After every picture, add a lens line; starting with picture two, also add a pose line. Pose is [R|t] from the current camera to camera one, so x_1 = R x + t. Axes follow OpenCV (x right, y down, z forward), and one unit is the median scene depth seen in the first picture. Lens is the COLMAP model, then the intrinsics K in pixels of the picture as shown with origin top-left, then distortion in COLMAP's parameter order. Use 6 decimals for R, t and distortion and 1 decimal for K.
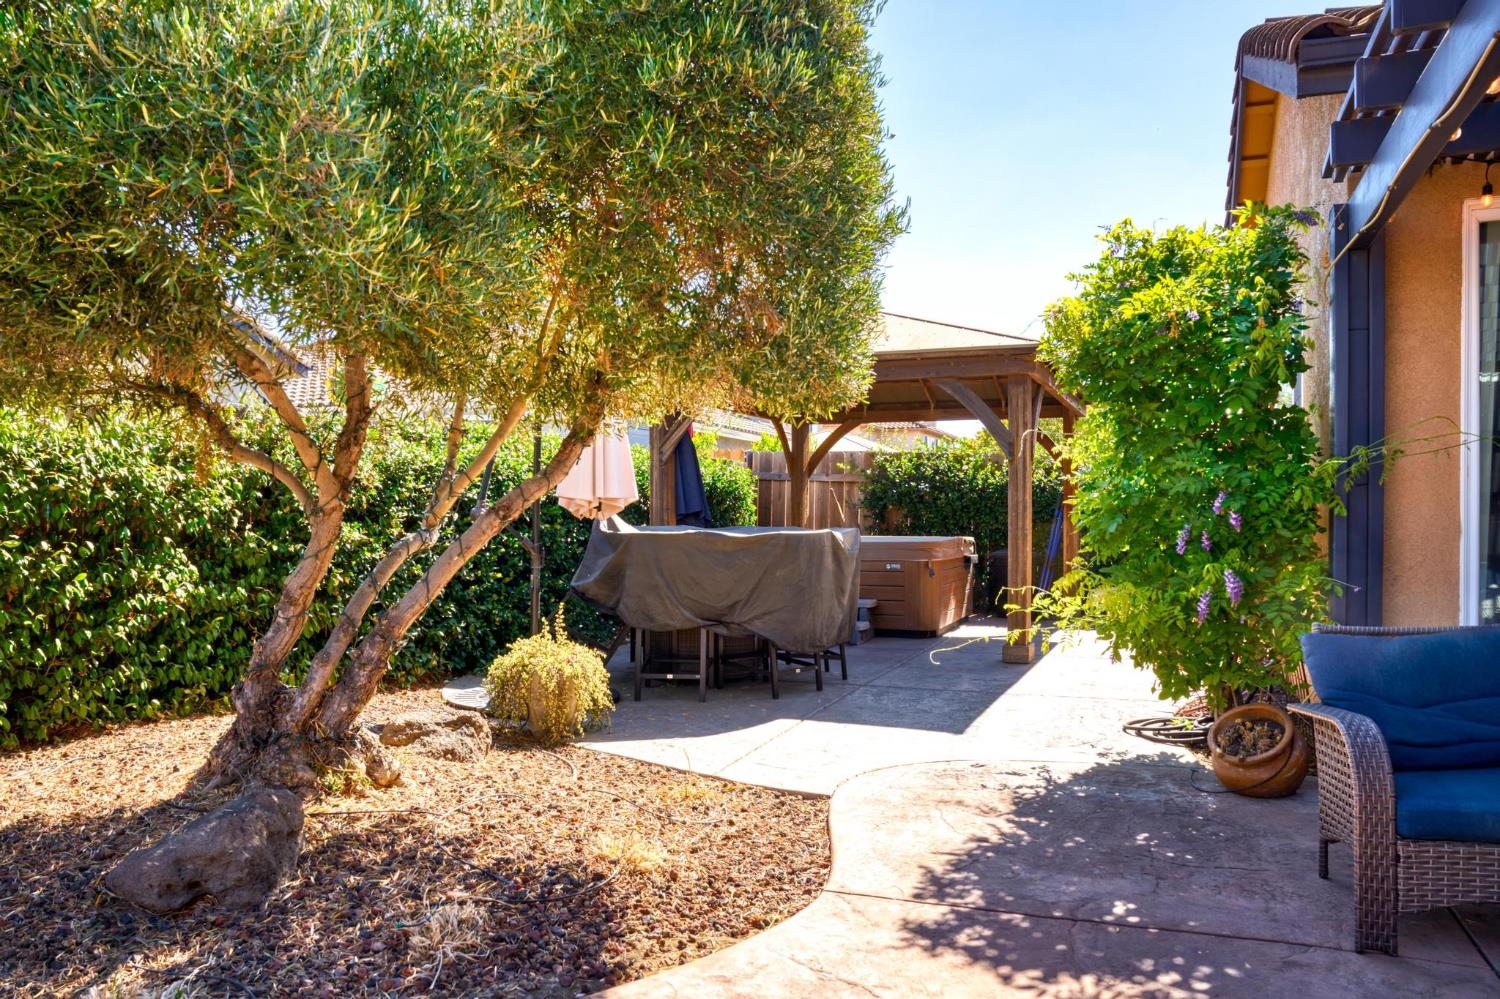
lens RADIAL K [[1100.3, 0, 755.6], [0, 1100.3, 503.7], [0, 0, 1]] dist [-0.011590, 0.000248]
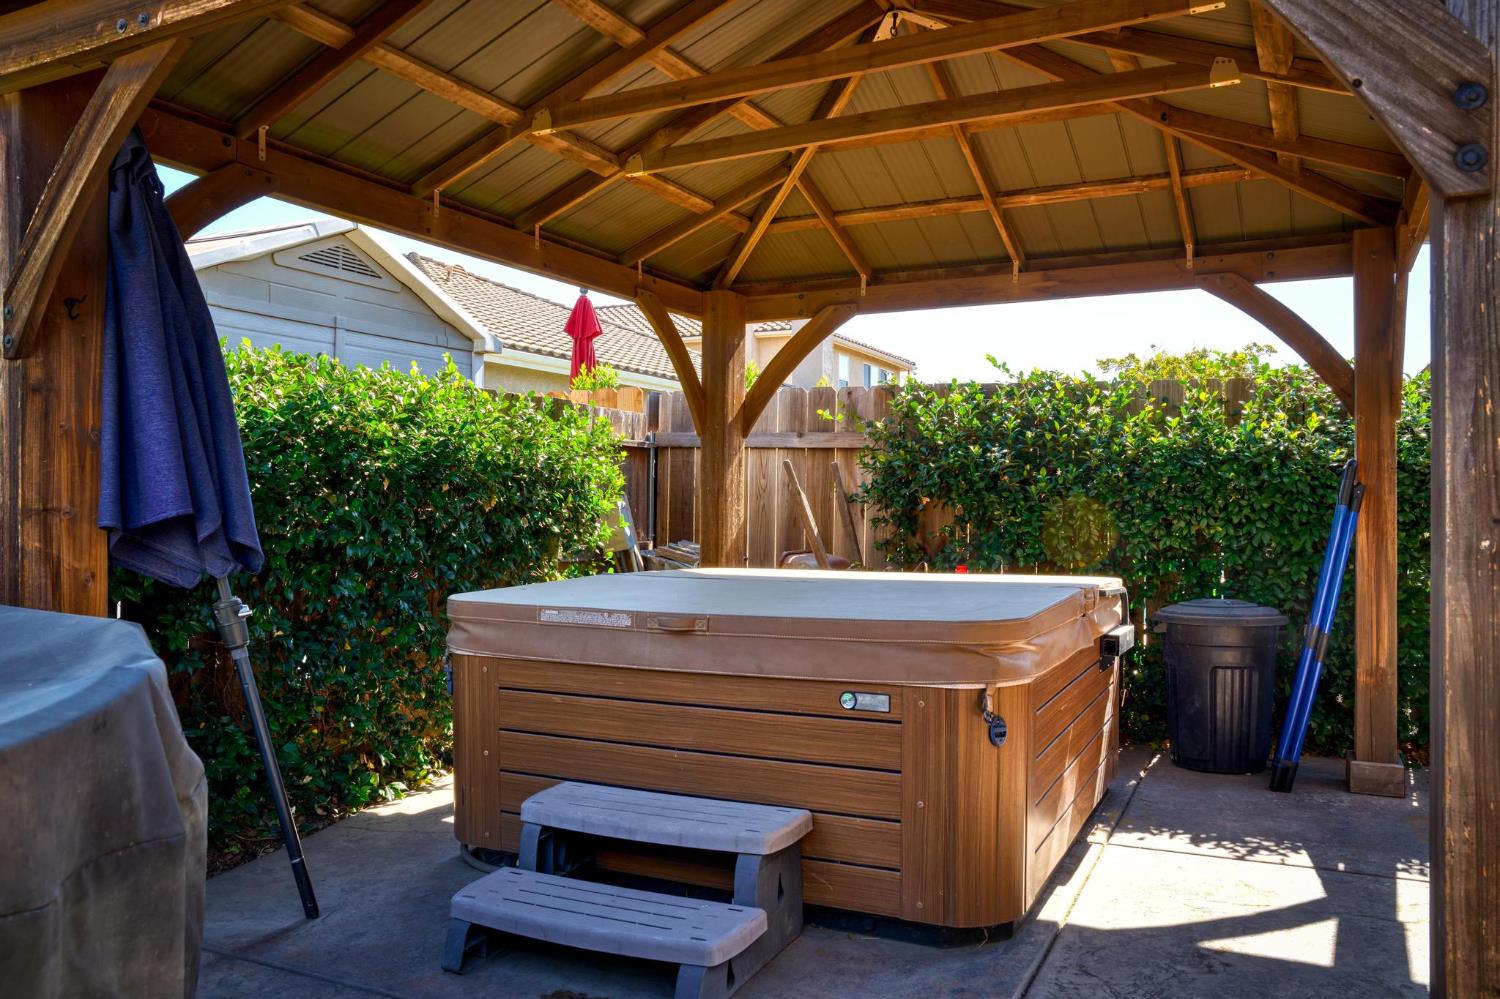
lens RADIAL K [[1116.8, 0, 744.7], [0, 1116.8, 496.4], [0, 0, 1]] dist [0.005339, 0.000394]
pose [[0.994962, -0.007029, -0.100004, 0.123475], [0.007076, 0.999975, 0.000109, 0.000878], [0.100000, -0.000816, 0.994987, 0.695326]]
